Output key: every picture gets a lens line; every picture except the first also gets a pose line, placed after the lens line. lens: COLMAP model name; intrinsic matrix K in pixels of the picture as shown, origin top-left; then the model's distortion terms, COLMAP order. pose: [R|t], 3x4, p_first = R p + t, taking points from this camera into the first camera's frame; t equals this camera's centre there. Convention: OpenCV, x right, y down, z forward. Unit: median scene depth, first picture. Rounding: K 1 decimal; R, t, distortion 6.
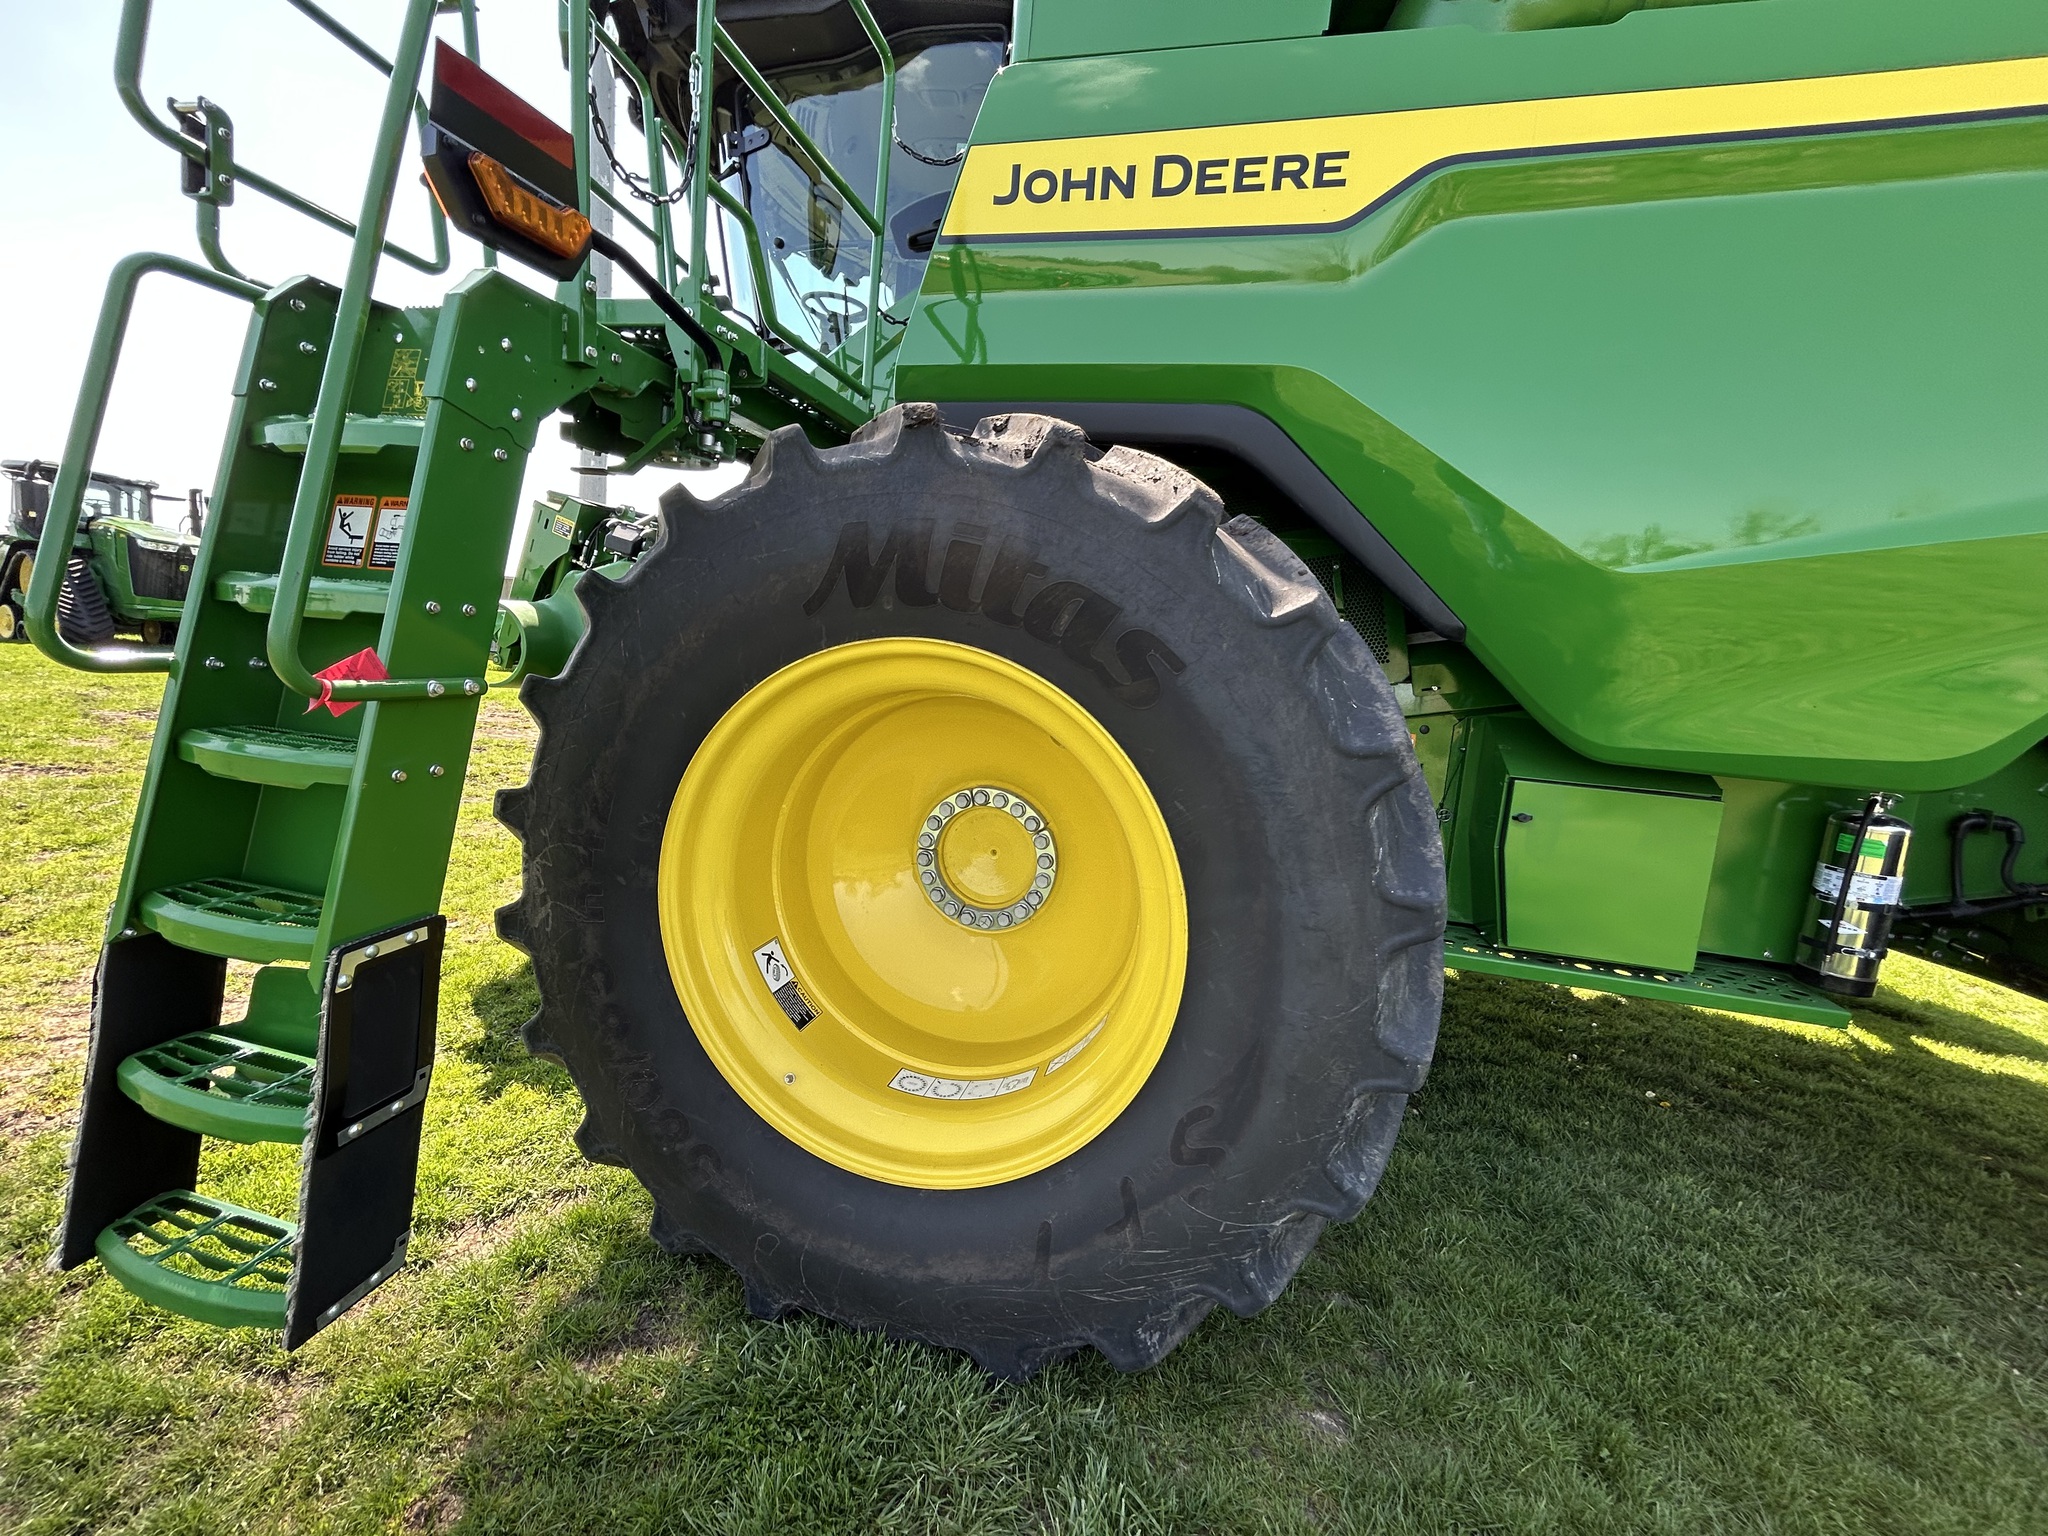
lens RADIAL K [[826.5, 0, 1018.0], [0, 826.5, 766.3], [0, 0, 1]] dist [-0.000237, 0.000059]
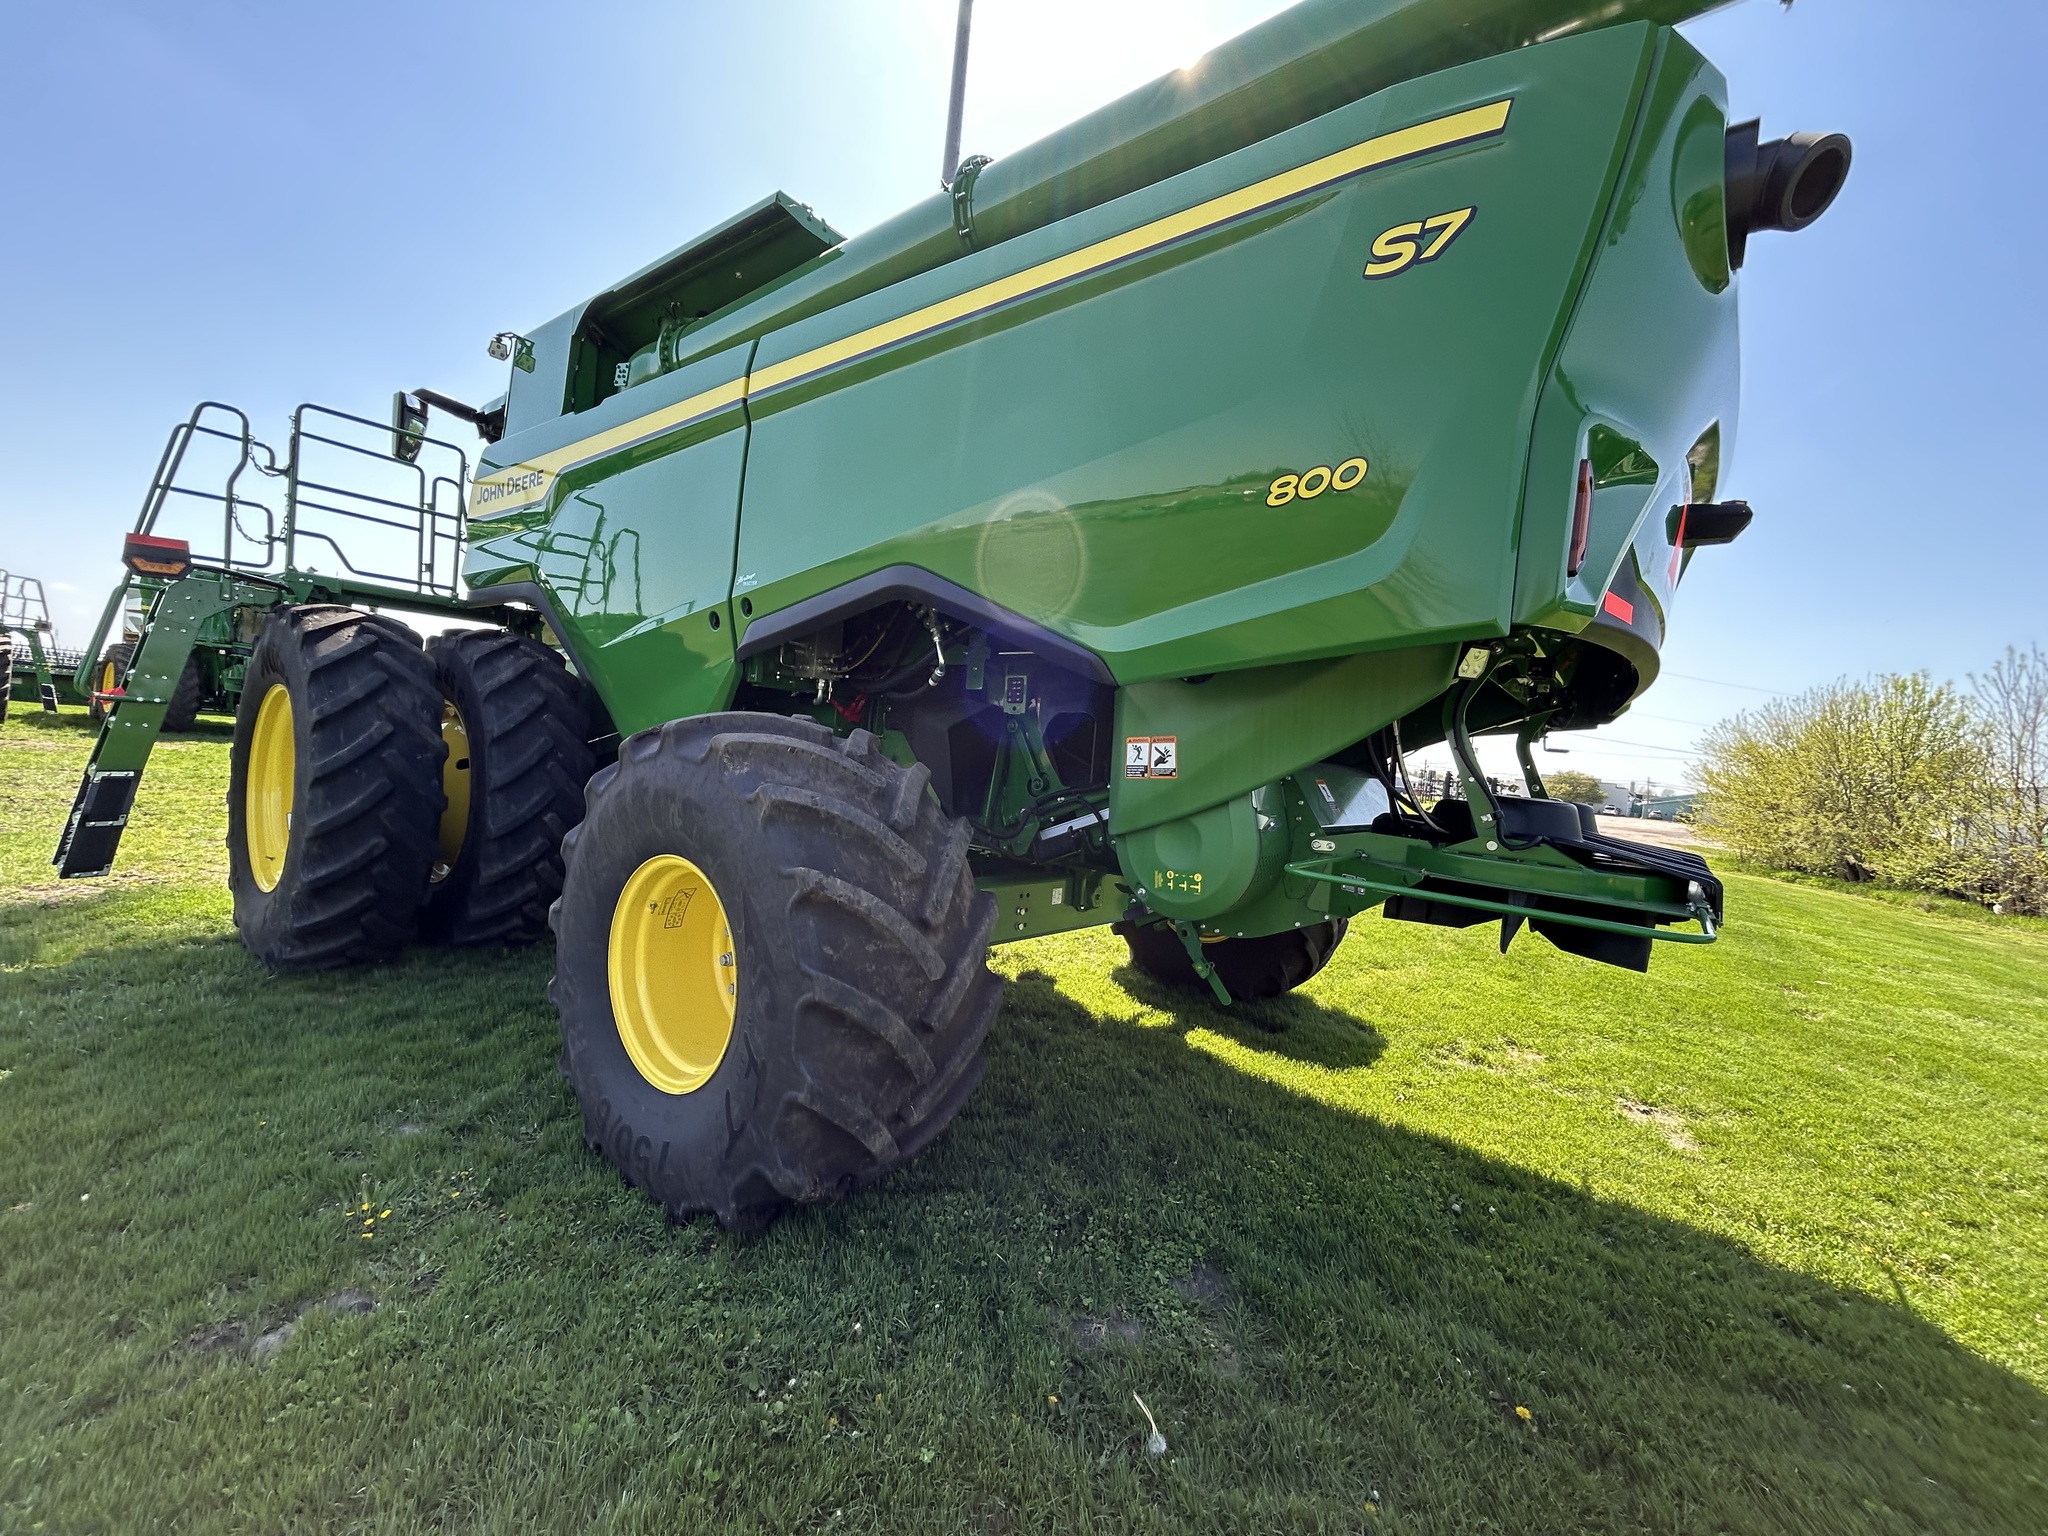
lens RADIAL K [[828.3, 0, 1018.4], [0, 828.3, 762.5], [0, 0, 1]] dist [0.003450, -0.000771]
pose [[0.915310, 0.000205, -0.402750, 2.793636], [-0.060842, 0.988594, -0.137768, 0.290877], [0.398128, 0.150605, 0.904882, -0.433019]]
